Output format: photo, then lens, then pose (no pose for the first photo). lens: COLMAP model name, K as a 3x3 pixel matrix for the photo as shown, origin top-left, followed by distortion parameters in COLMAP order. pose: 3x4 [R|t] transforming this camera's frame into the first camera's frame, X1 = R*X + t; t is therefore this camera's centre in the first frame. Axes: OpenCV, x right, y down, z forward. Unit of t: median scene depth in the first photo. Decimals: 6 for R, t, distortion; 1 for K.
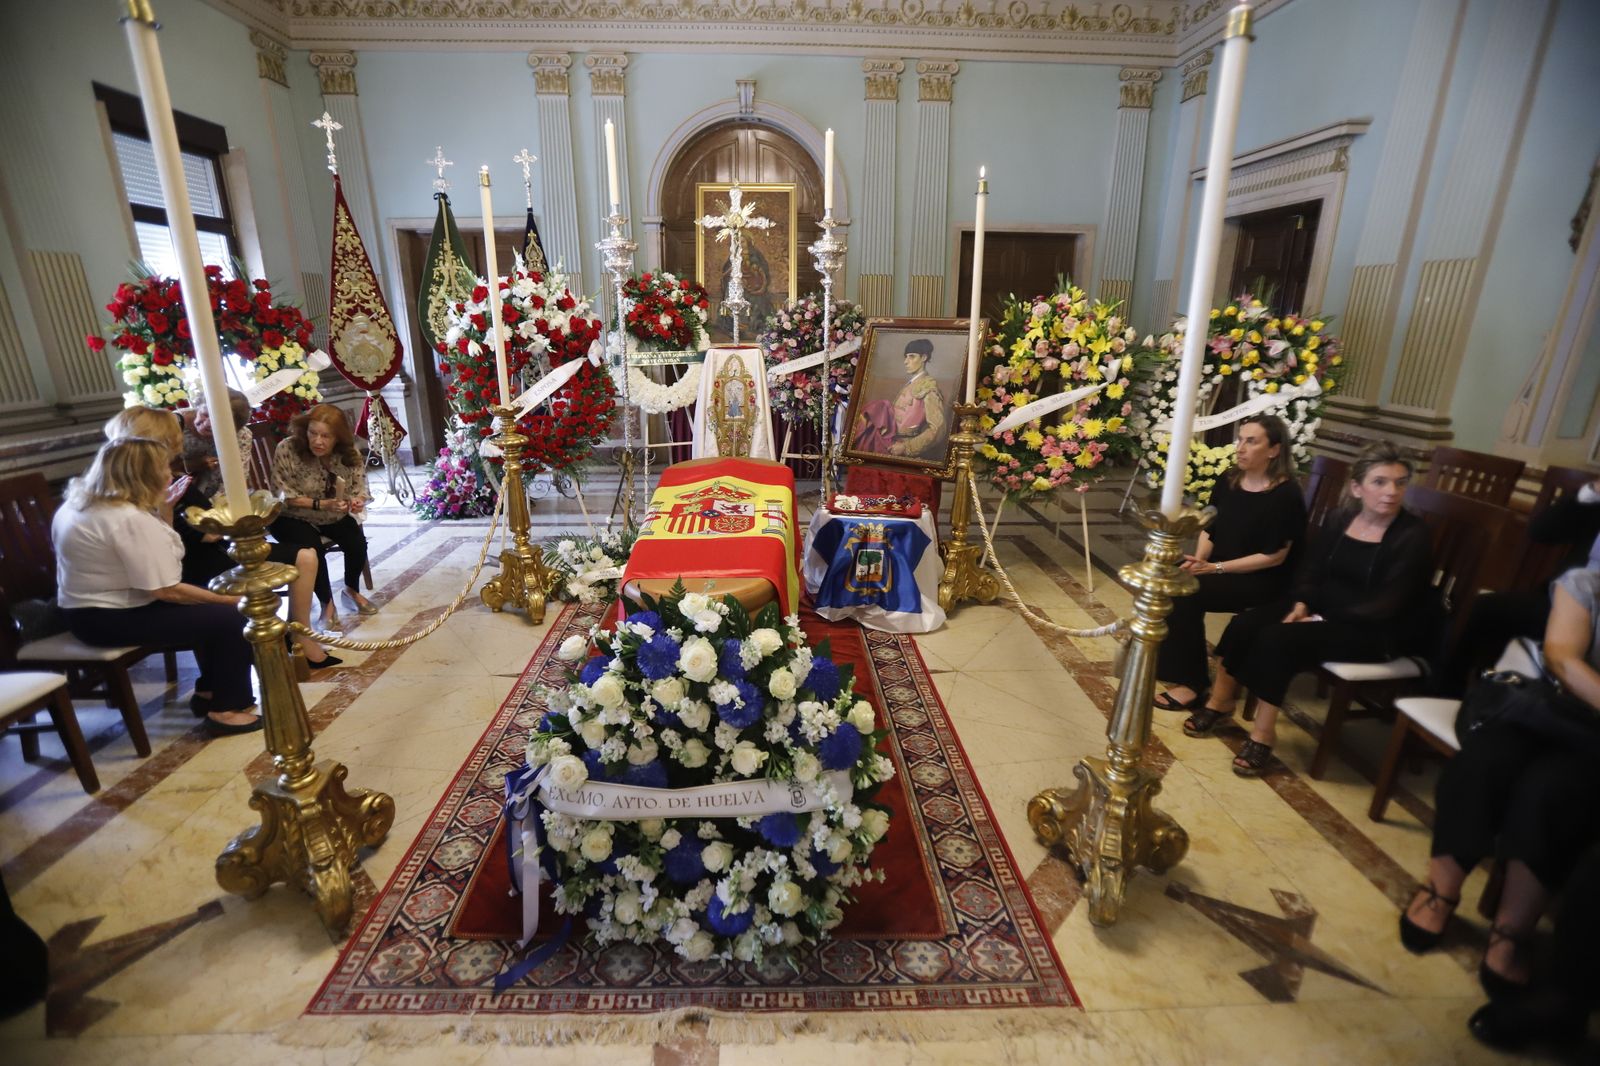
lens RADIAL K [[759.1, 0, 800.9], [0, 759.1, 543.8], [0, 0, 1]] dist [-0.069767, 0.029400]
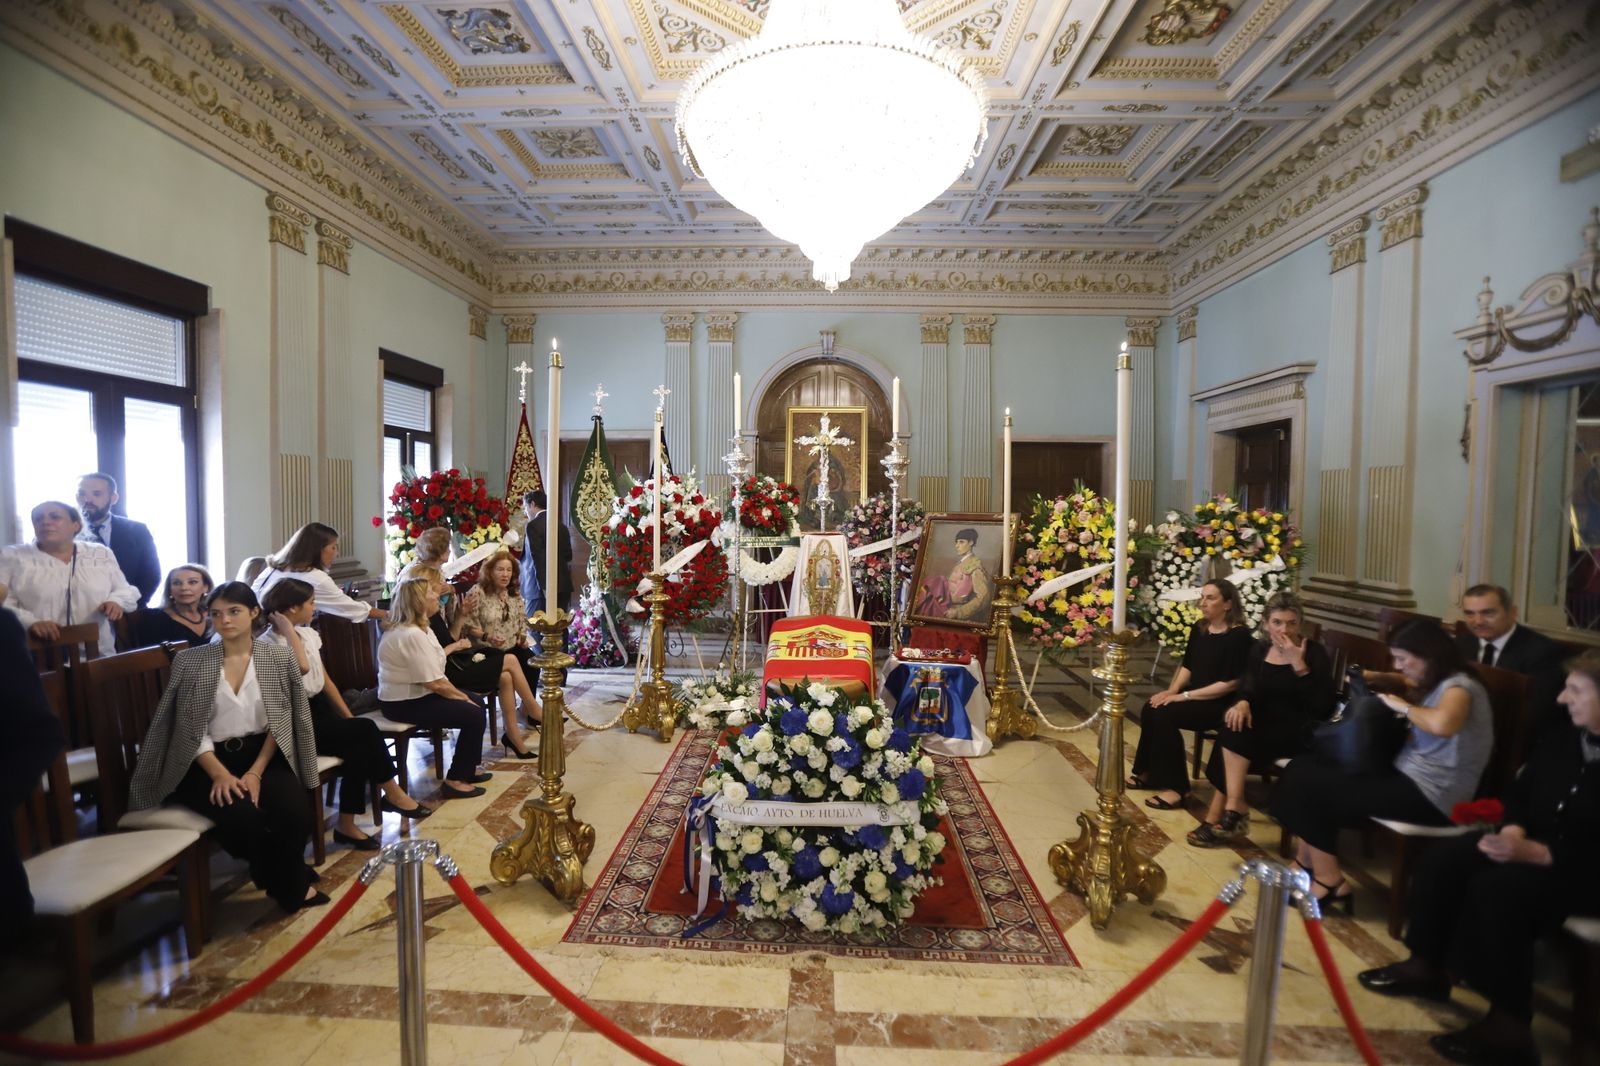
lens RADIAL K [[759.1, 0, 797.0], [0, 759.1, 524.4], [0, 0, 1]] dist [-0.069767, 0.029400]
pose [[0.996495, 0.007459, -0.083317, -0.026646], [-0.029632, 0.962905, -0.268208, 0.084690], [0.078226, 0.269737, 0.959751, -0.291831]]
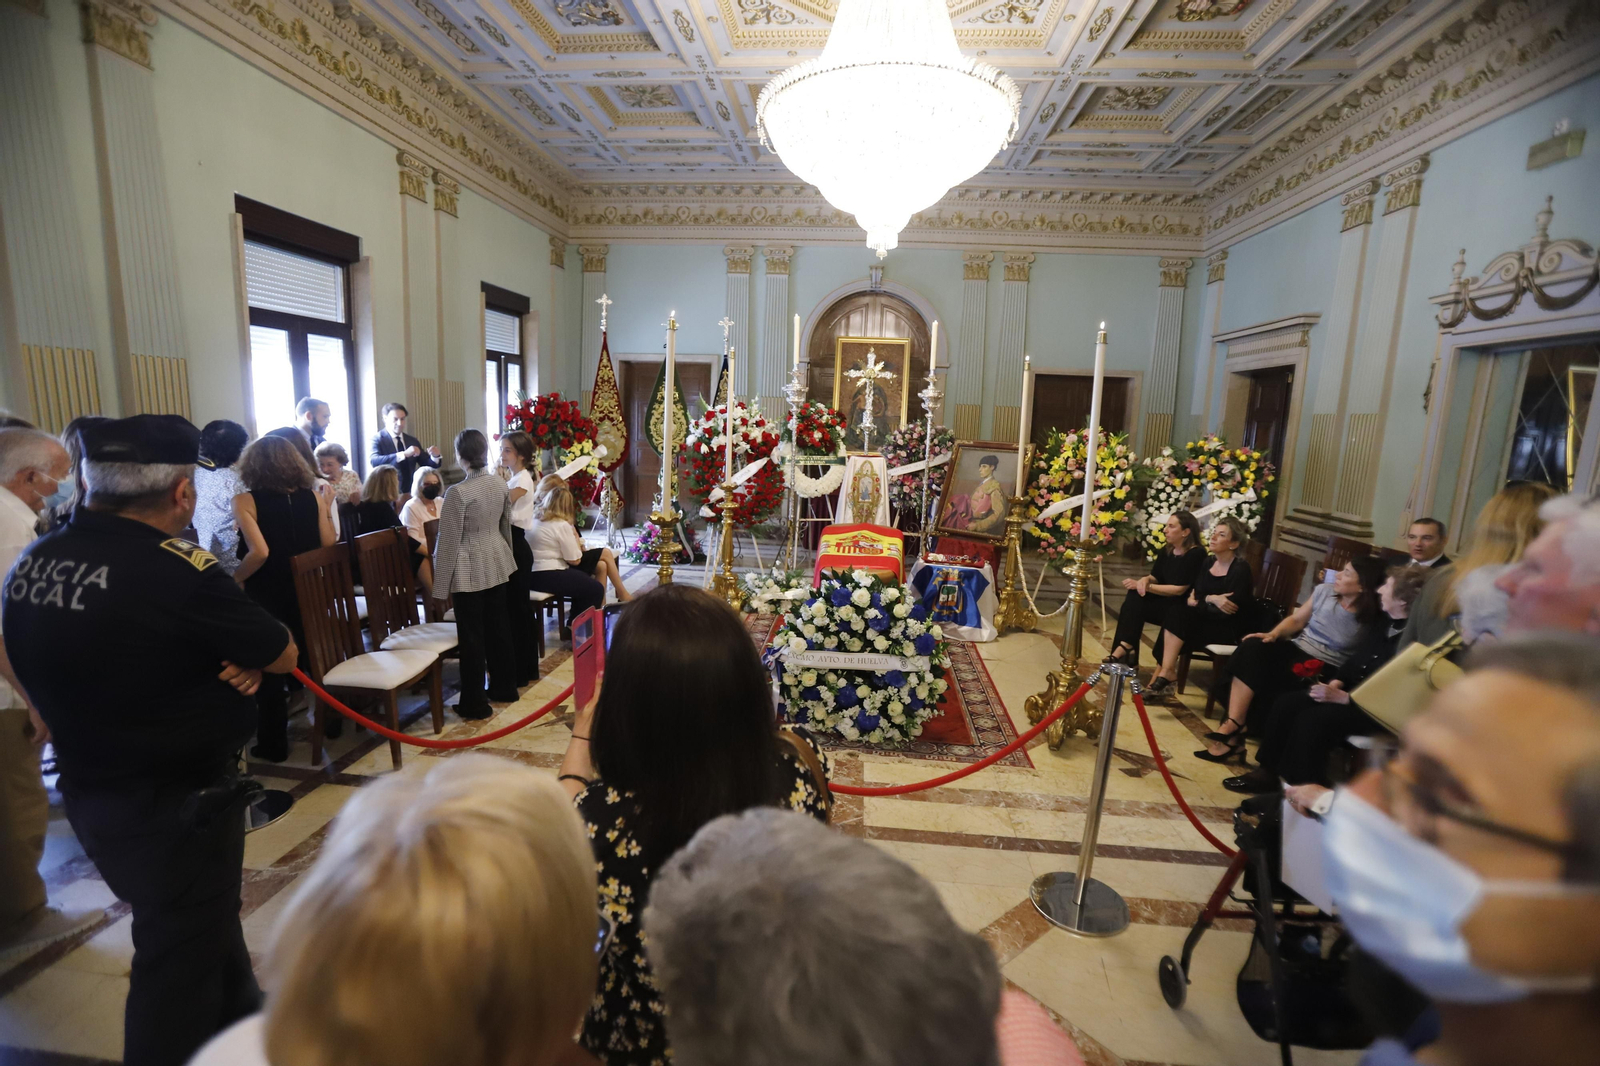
lens RADIAL K [[759.1, 0, 794.7], [0, 759.1, 534.9], [0, 0, 1]] dist [-0.069767, 0.029400]
pose [[0.989675, 0.051788, -0.133648, -0.019948], [-0.070787, 0.987394, -0.141571, 0.139243], [0.124631, 0.149570, 0.980865, -0.553277]]
